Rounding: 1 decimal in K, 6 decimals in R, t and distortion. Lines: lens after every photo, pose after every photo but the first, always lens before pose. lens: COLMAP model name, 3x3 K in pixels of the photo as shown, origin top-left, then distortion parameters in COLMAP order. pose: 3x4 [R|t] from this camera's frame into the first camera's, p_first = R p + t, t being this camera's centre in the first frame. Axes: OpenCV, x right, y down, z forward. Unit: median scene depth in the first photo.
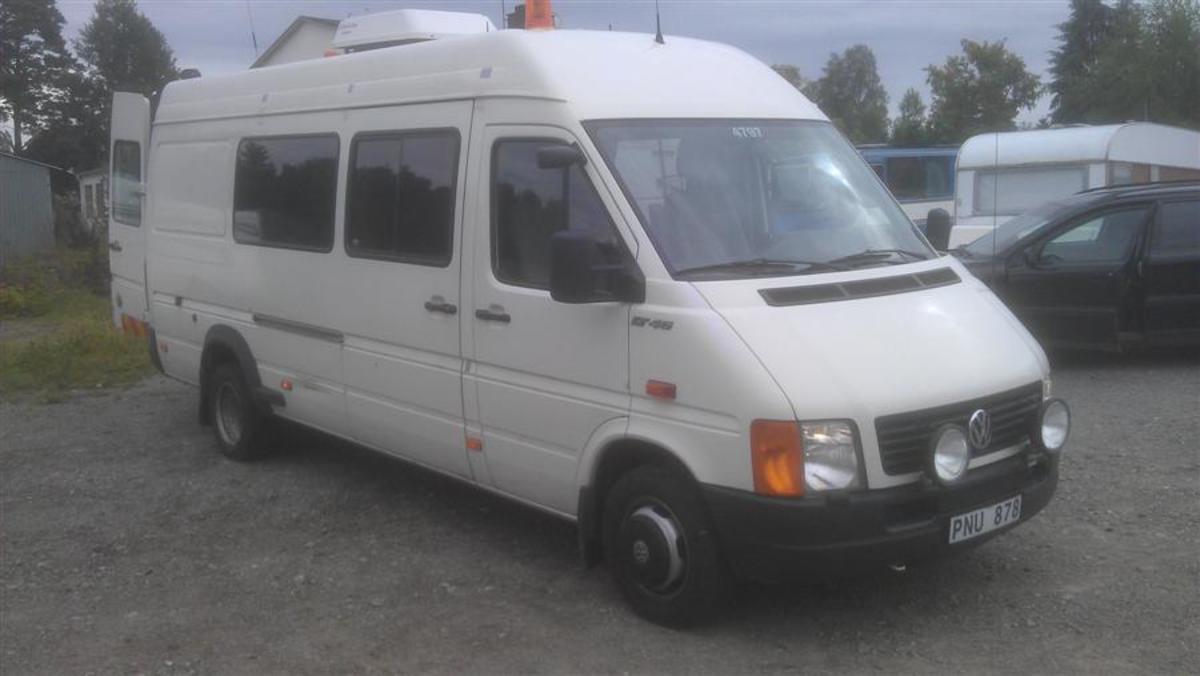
lens RADIAL K [[1193.2, 0, 597.7], [0, 1193.2, 375.8], [0, 0, 1]] dist [0.111498, -0.307173]
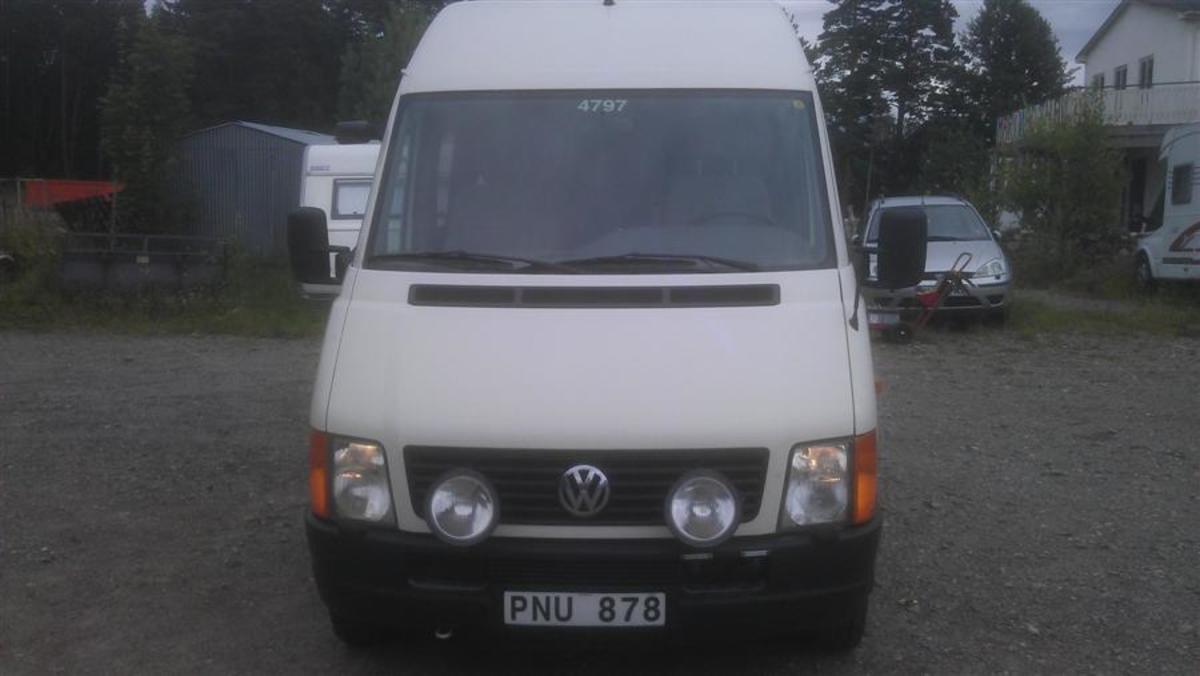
lens RADIAL K [[1193.2, 0, 597.7], [0, 1193.2, 375.8], [0, 0, 1]] dist [0.111498, -0.307173]
pose [[0.750956, 0.132447, -0.646934, 0.489657], [-0.127919, 0.990299, 0.054257, -0.042672], [0.647844, 0.042011, 0.760613, 0.257171]]
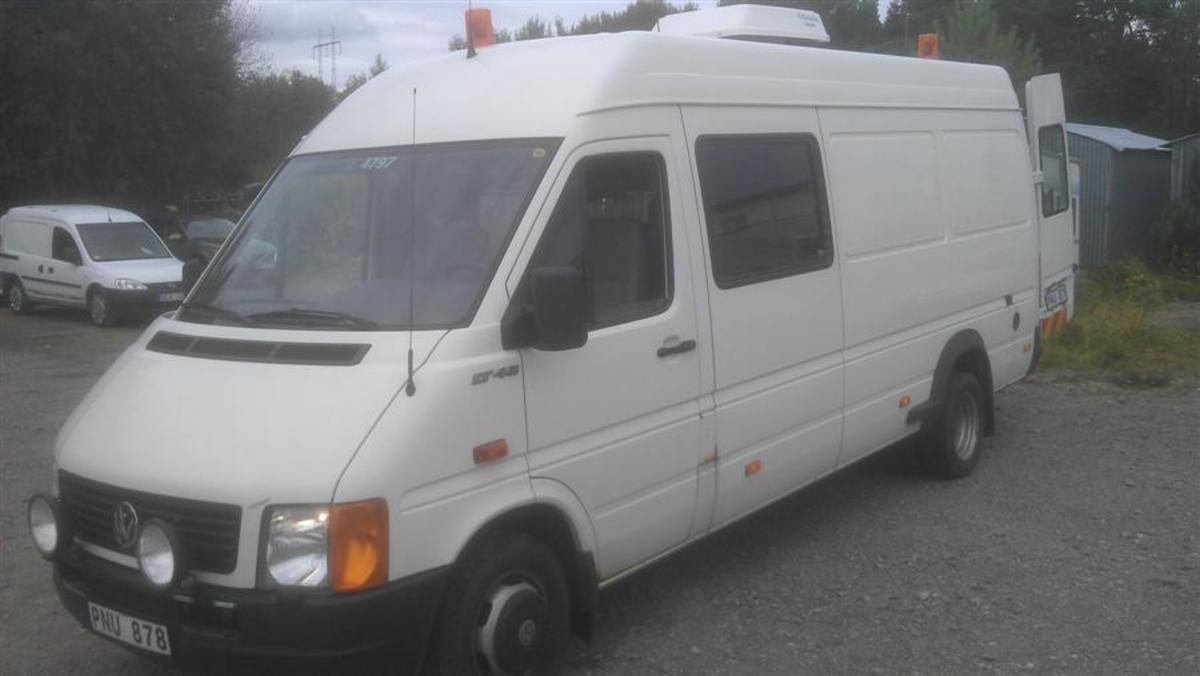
lens RADIAL K [[1193.2, 0, 597.7], [0, 1193.2, 375.8], [0, 0, 1]] dist [0.111498, -0.307173]
pose [[0.219166, 0.164306, -0.961753, 0.731709], [-0.126432, 0.982190, 0.138986, -0.135148], [0.967461, 0.091135, 0.236036, 0.675392]]
